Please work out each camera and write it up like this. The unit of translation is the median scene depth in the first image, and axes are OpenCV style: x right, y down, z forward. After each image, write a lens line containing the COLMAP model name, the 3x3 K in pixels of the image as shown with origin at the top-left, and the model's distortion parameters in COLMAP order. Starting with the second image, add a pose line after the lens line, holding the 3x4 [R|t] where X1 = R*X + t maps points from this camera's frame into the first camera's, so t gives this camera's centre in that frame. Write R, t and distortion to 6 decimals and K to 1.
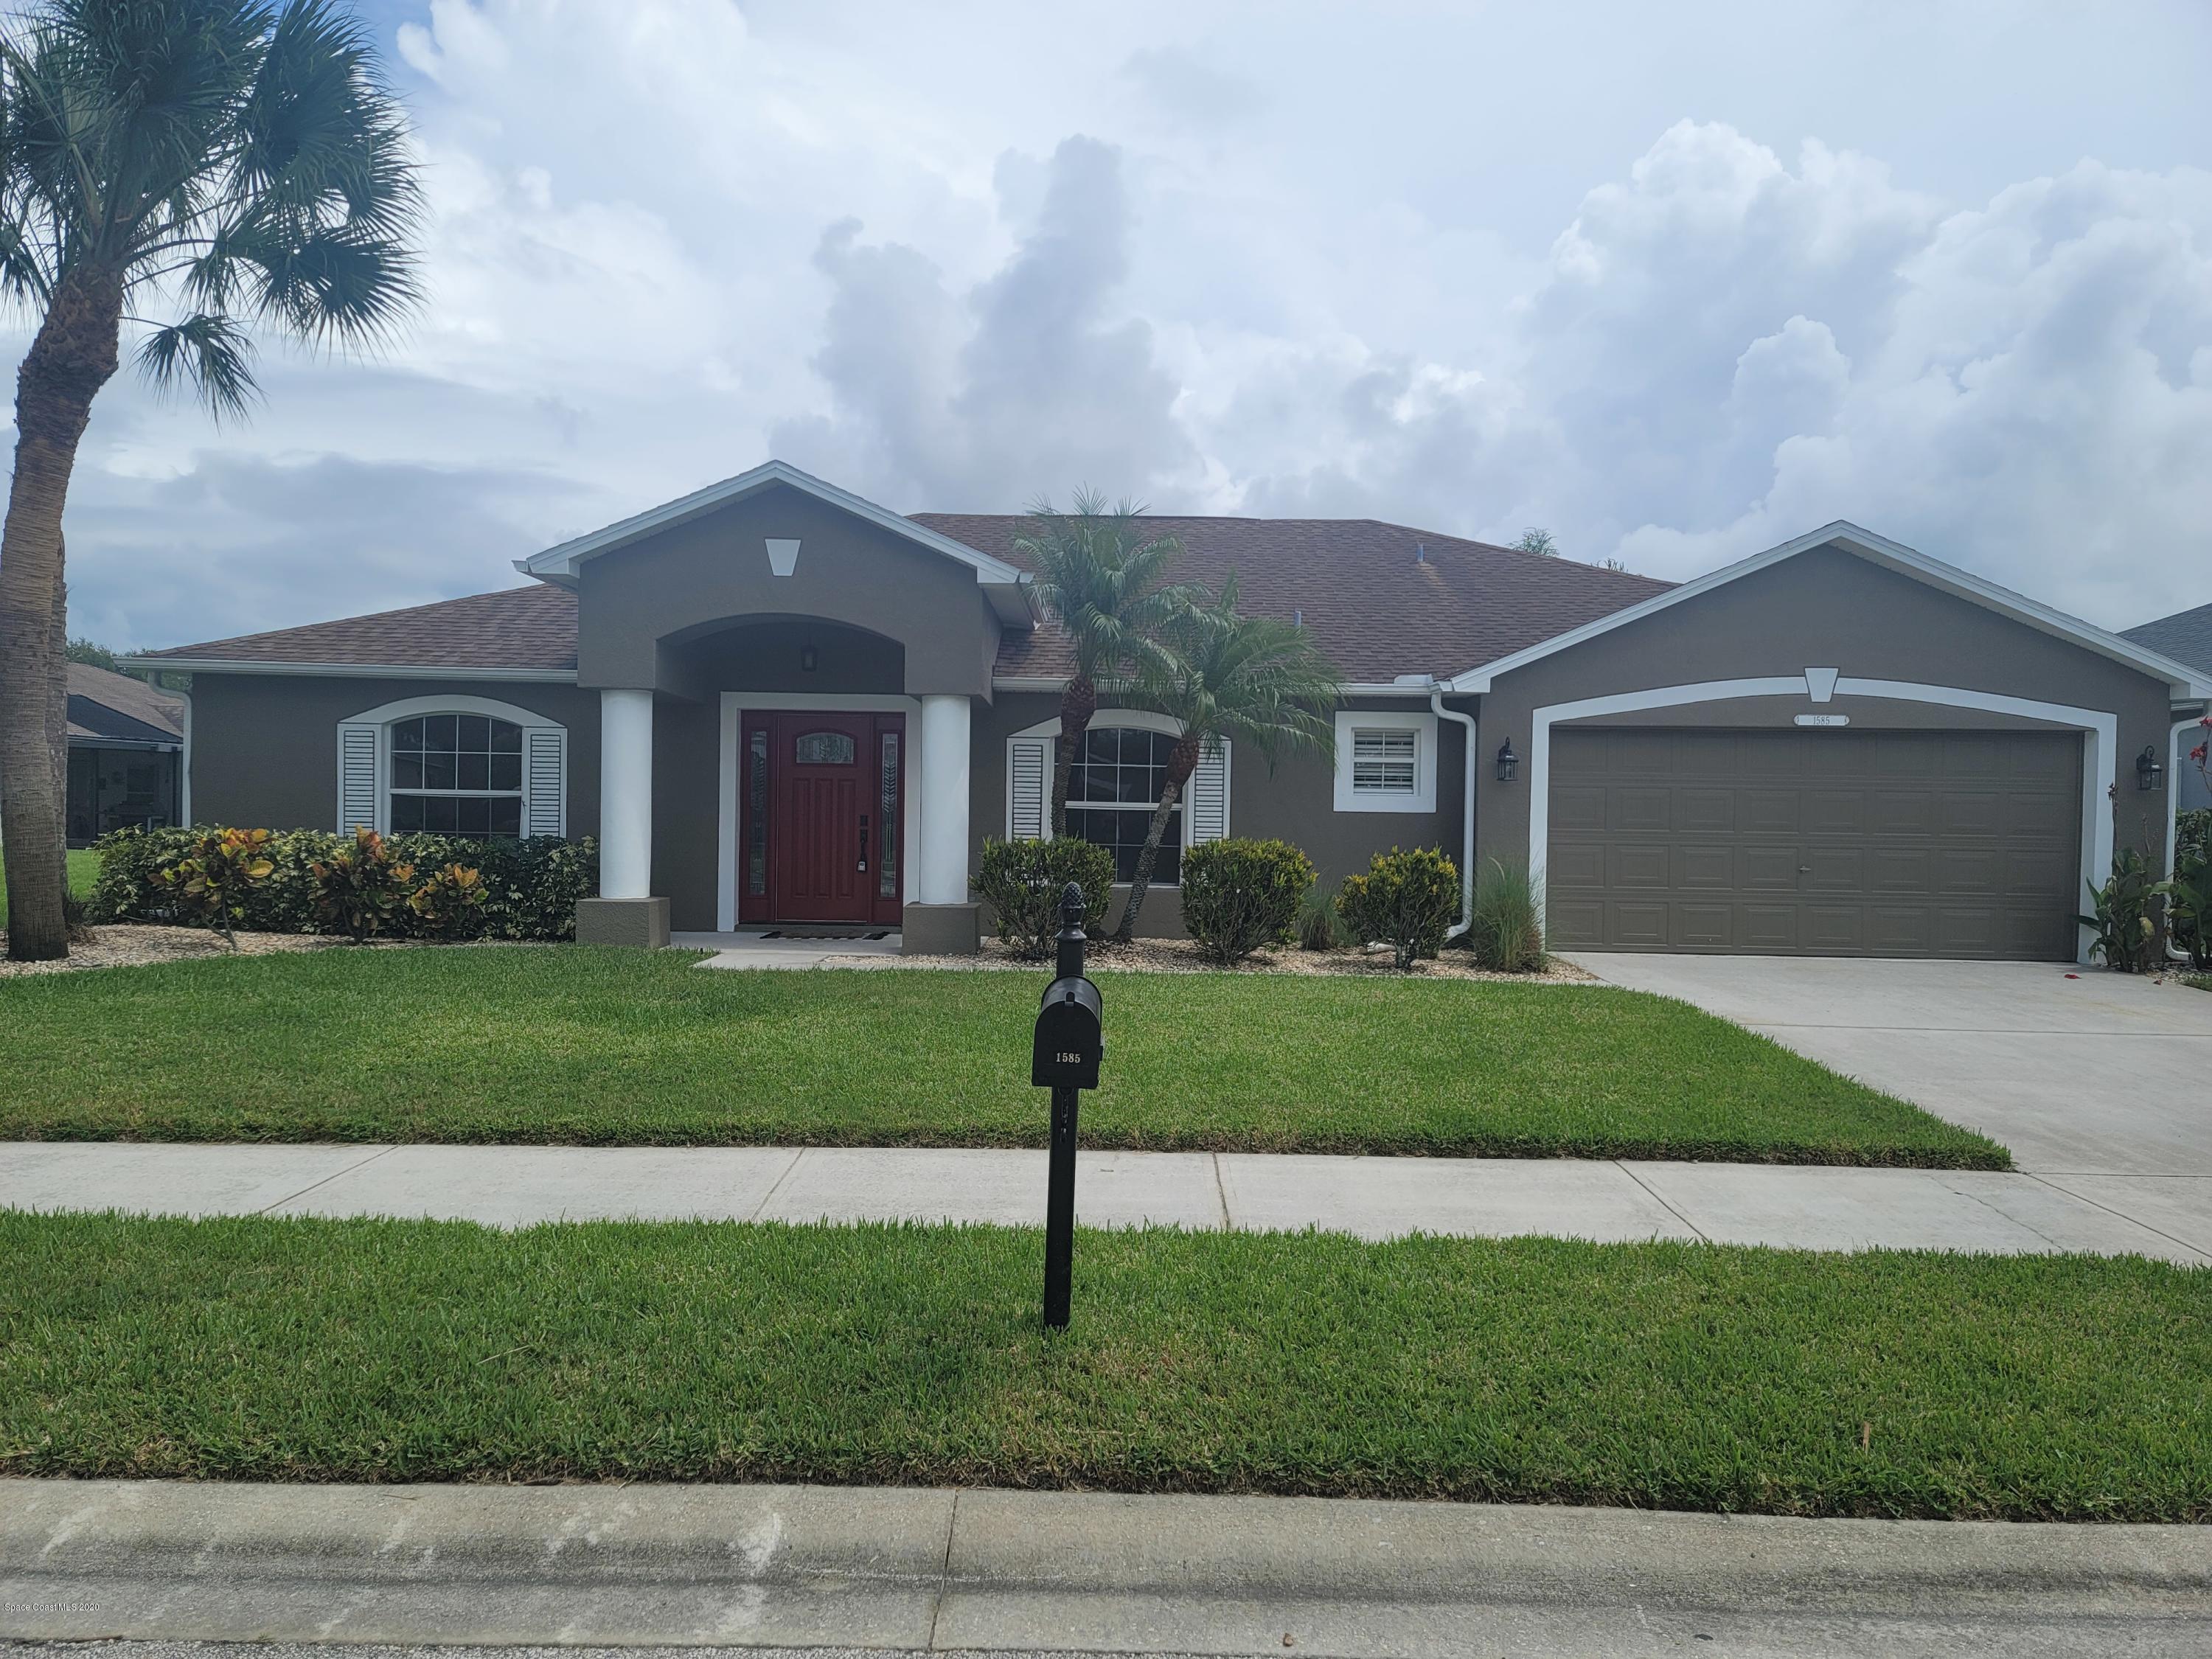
lens RADIAL K [[1626.5, 0, 1098.0], [0, 1626.5, 864.3], [0, 0, 1]] dist [0.071728, -0.087705]
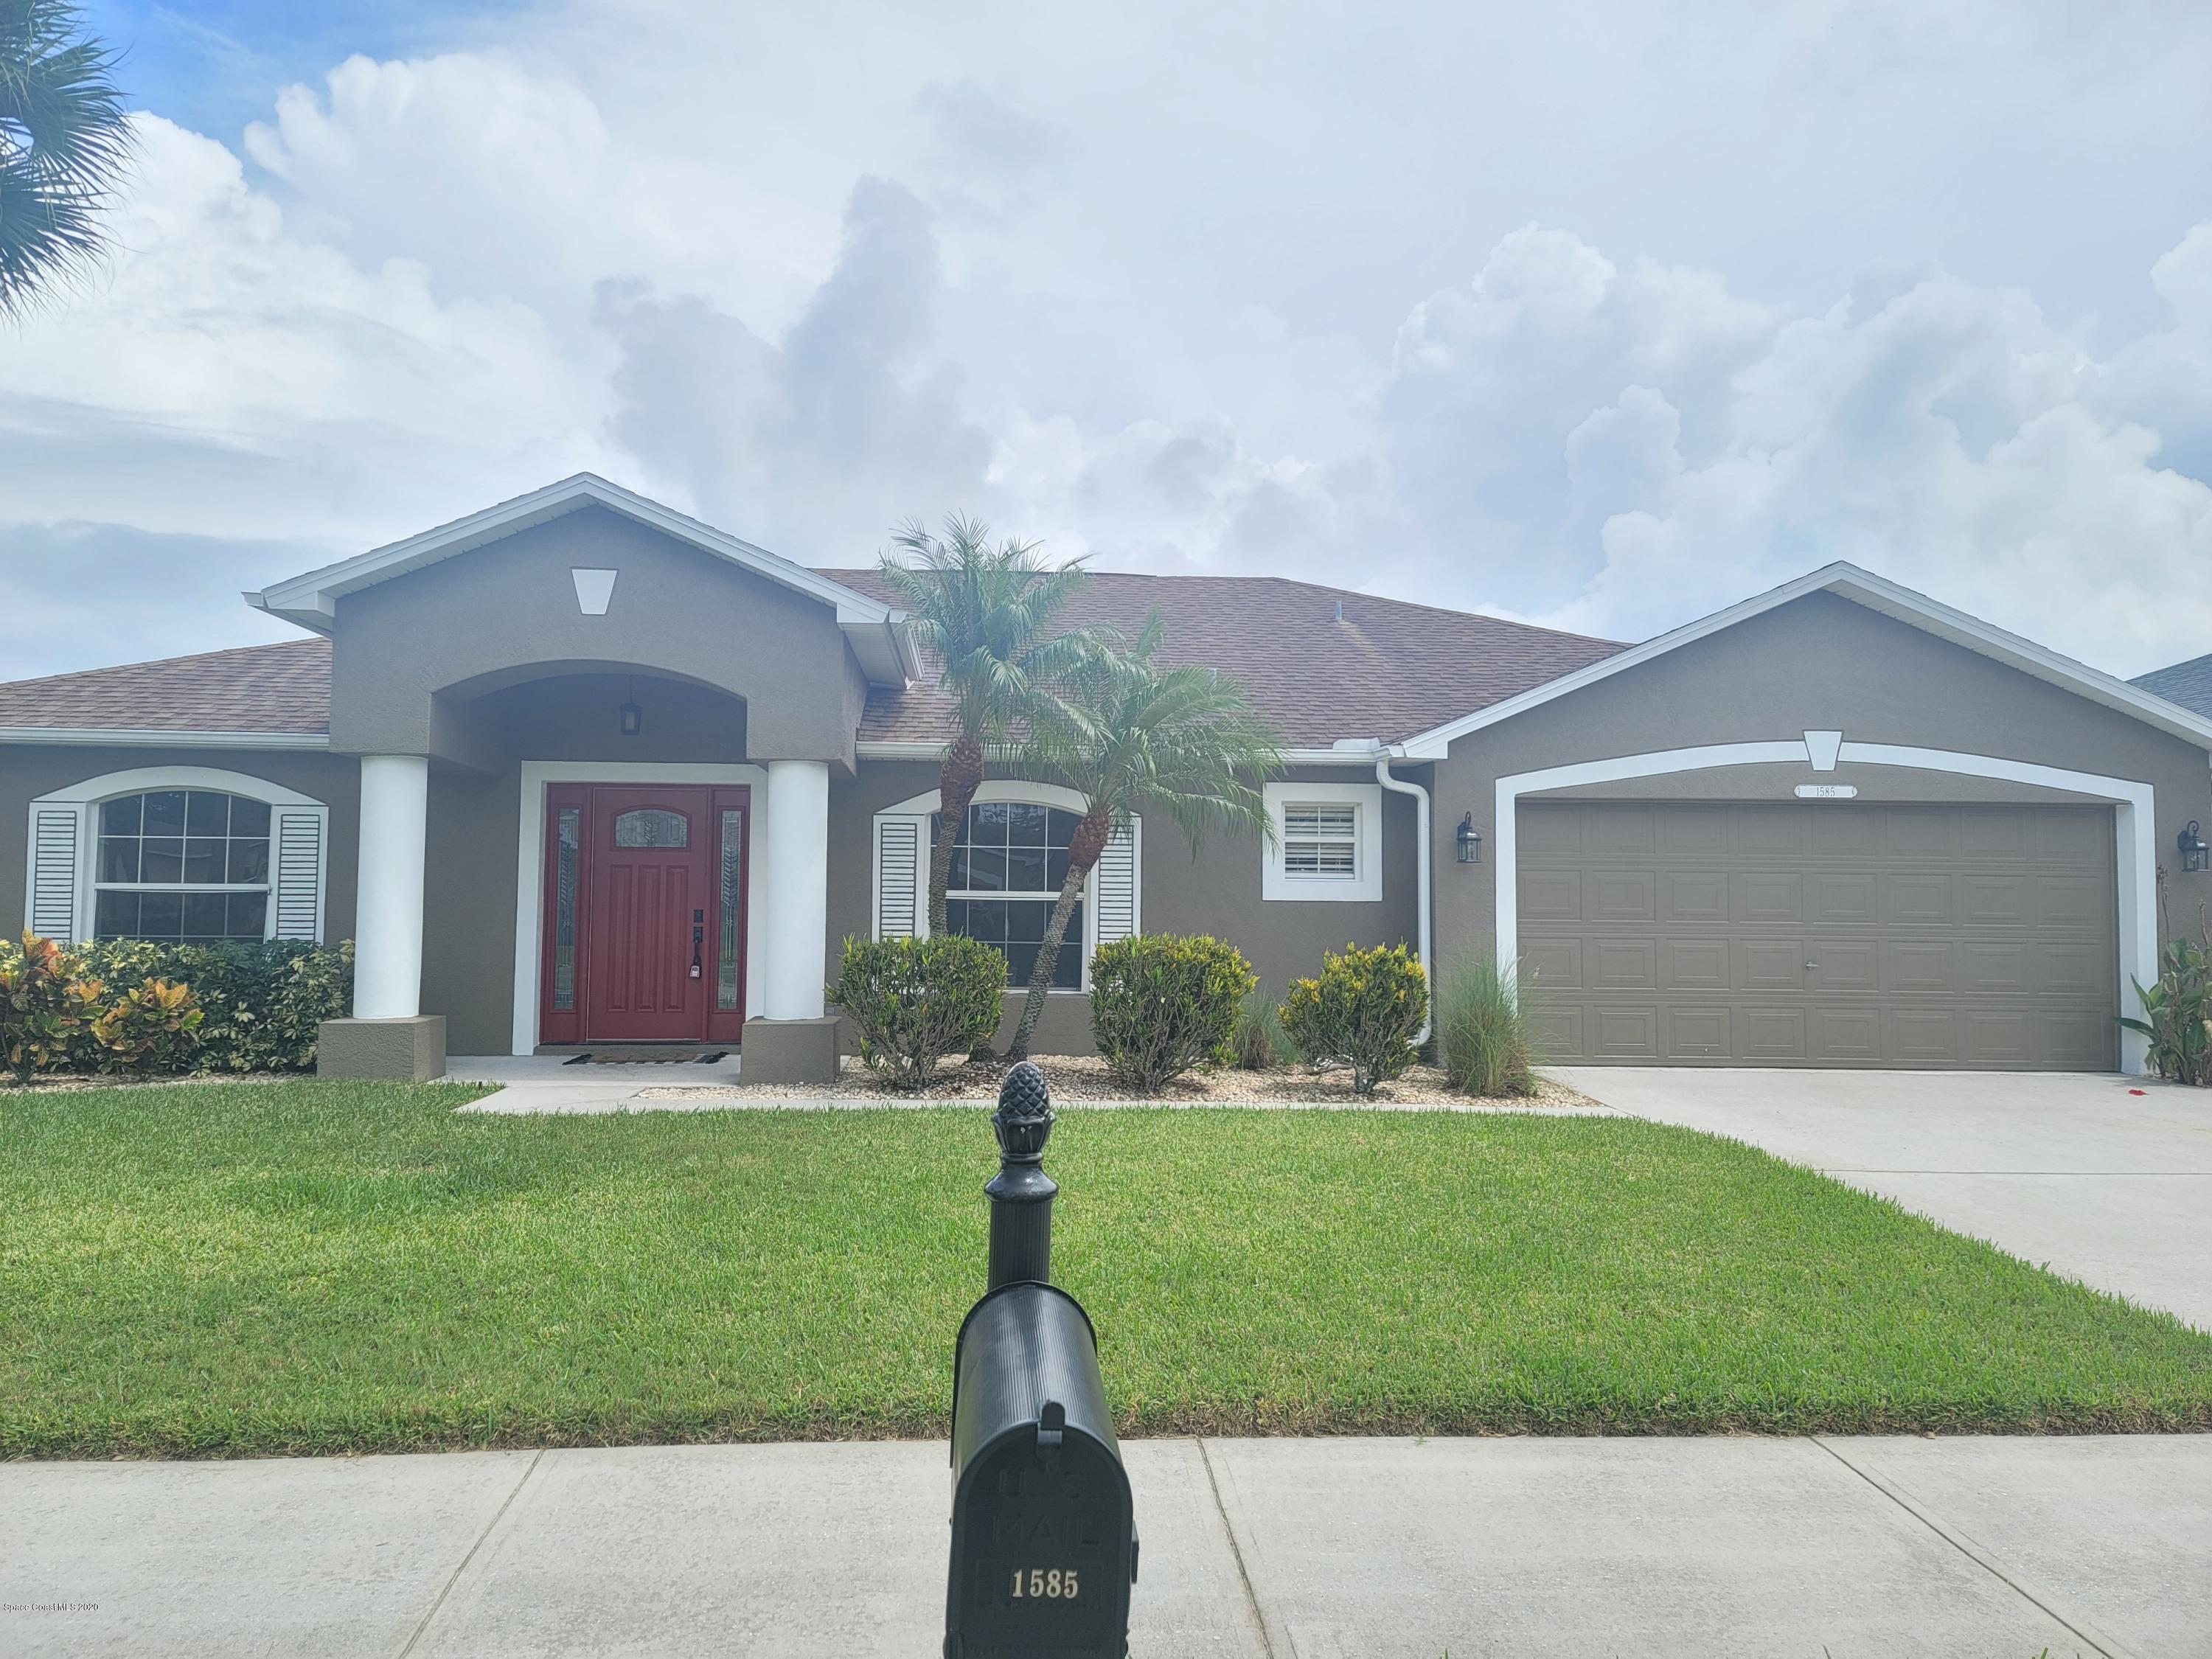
lens RADIAL K [[1614.9, 0, 1076.1], [0, 1614.9, 814.8], [0, 0, 1]] dist [0.080280, -0.050980]
pose [[0.997588, -0.003765, 0.069308, -0.011088], [0.009712, 0.996275, -0.085680, -0.006464], [-0.068728, 0.086147, 0.993909, 0.190791]]
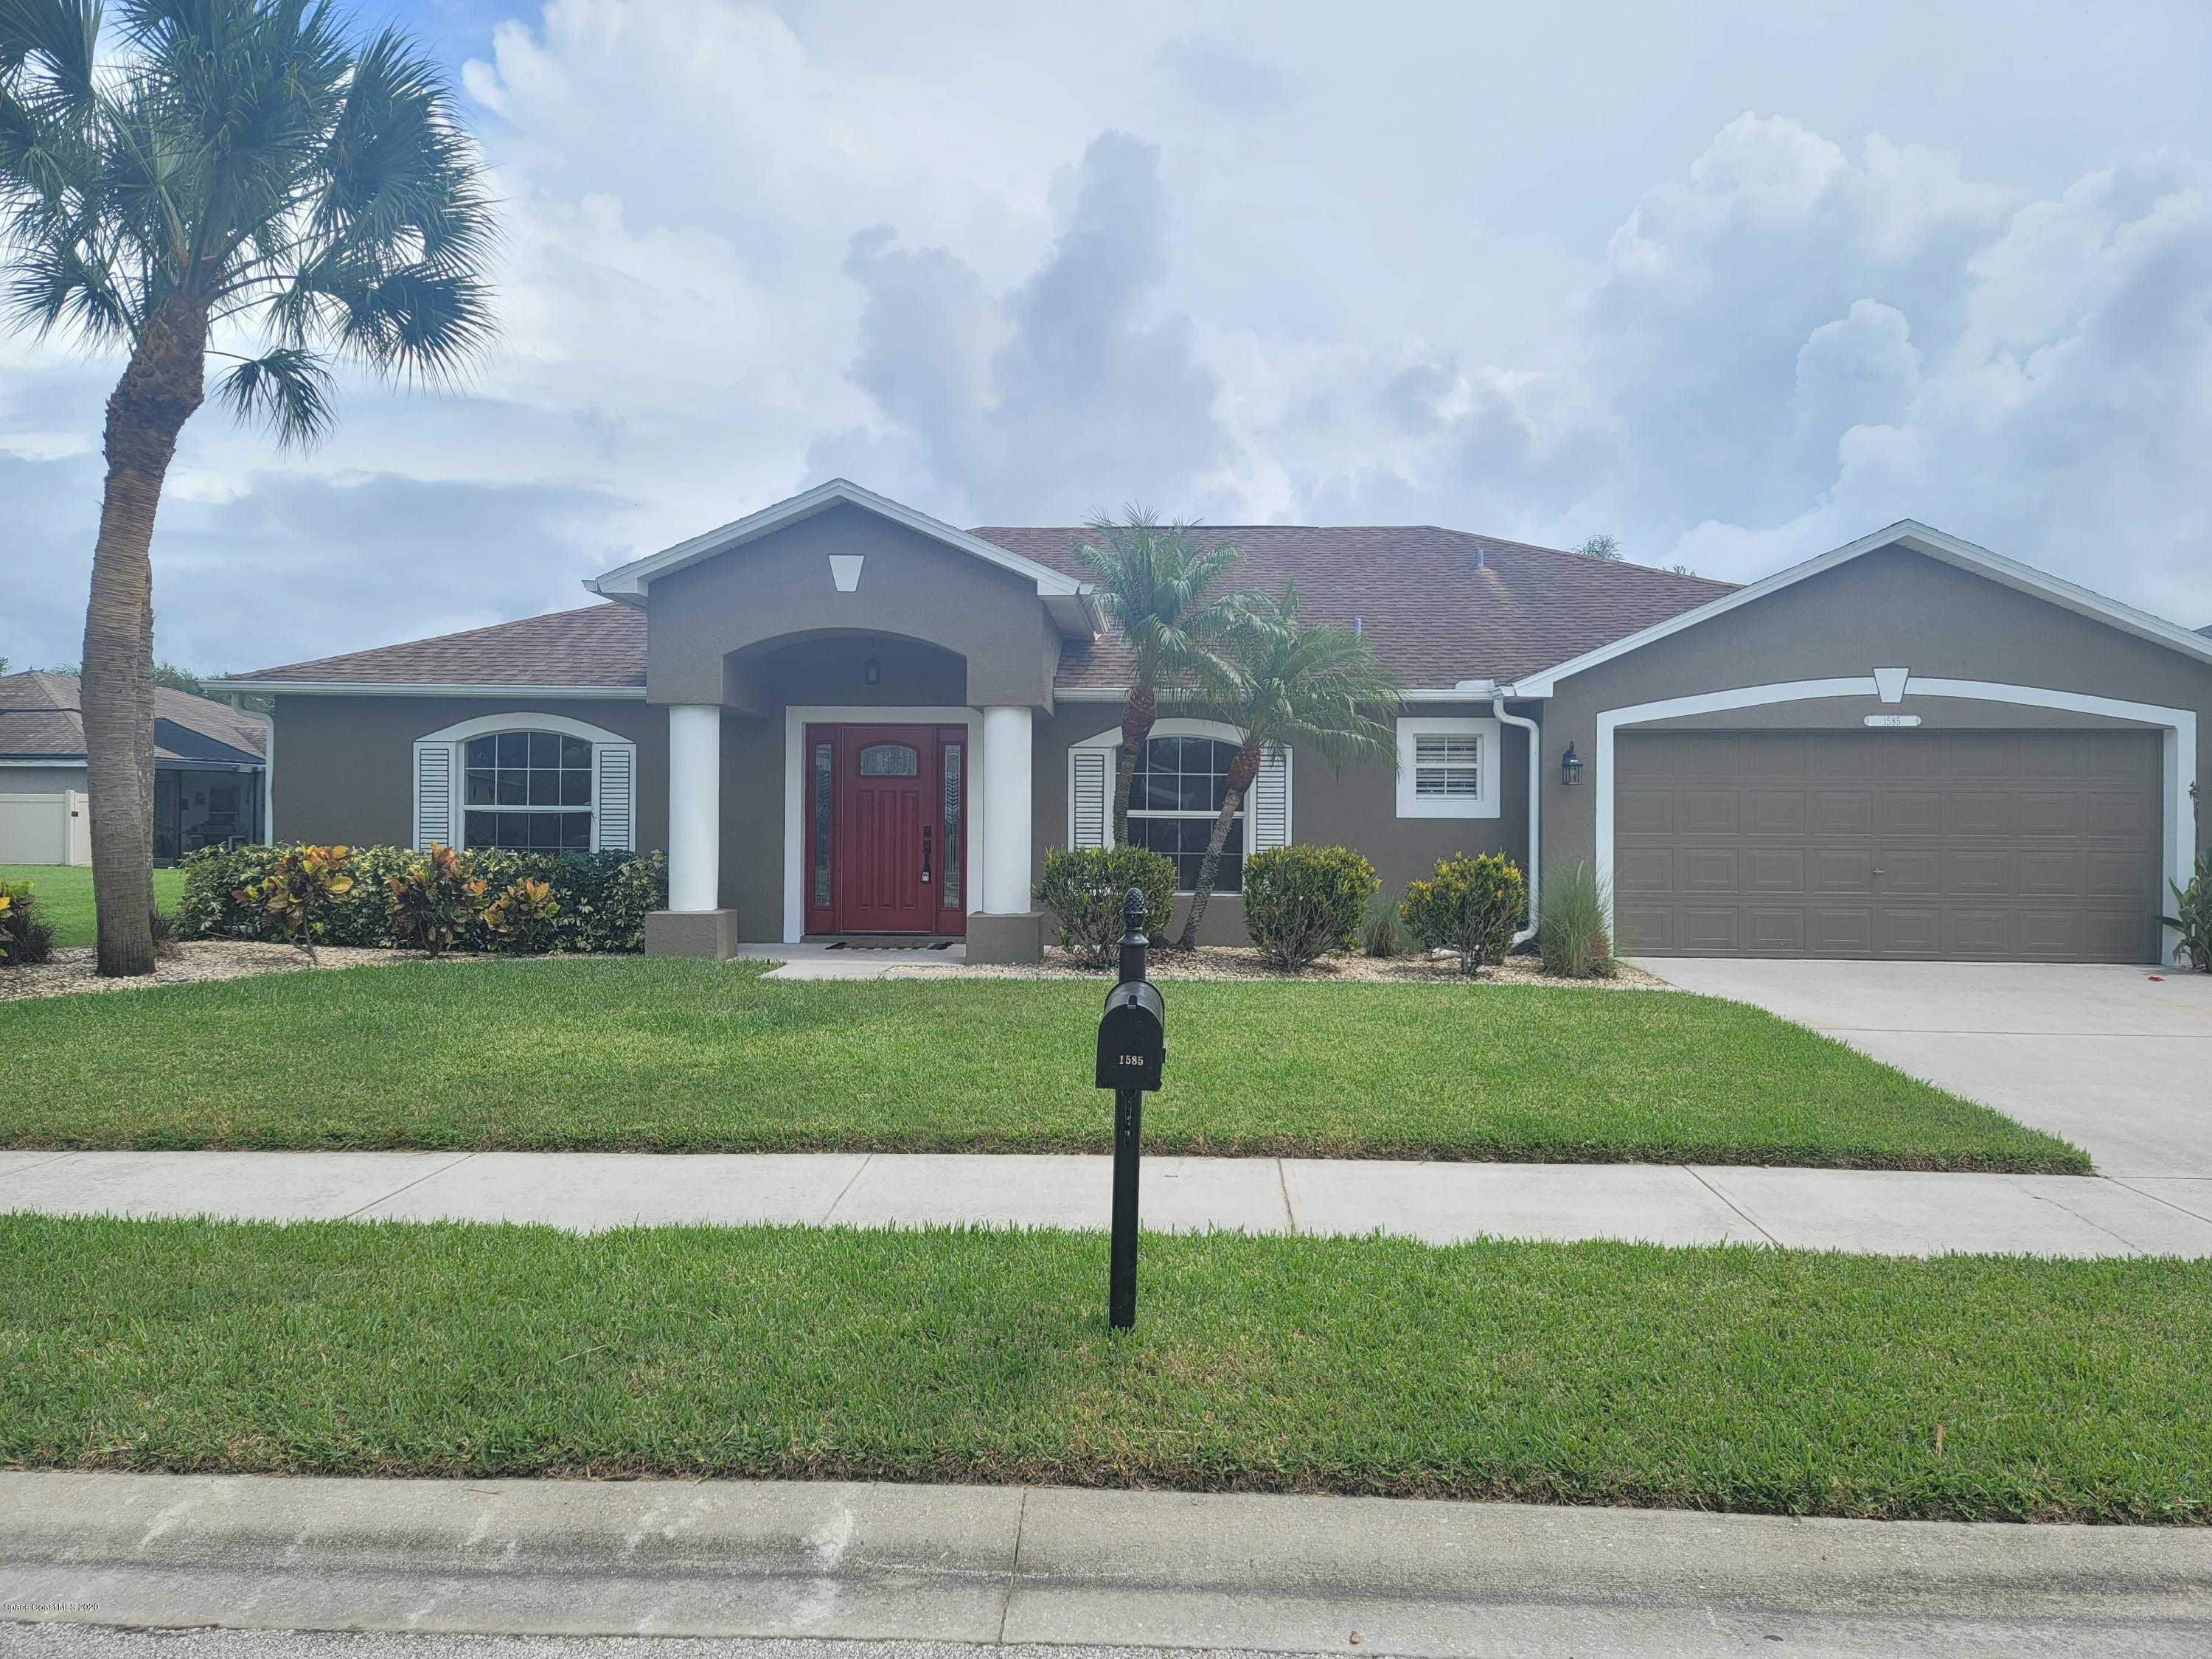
lens RADIAL K [[1635.2, 0, 1106.0], [0, 1635.2, 829.5], [0, 0, 1]] dist [0.075517, -0.098614]
pose [[0.999393, -0.009838, -0.033414, 0.000600], [0.008903, 0.999568, -0.028021, 0.001367], [0.033675, 0.027706, 0.999049, -0.008275]]
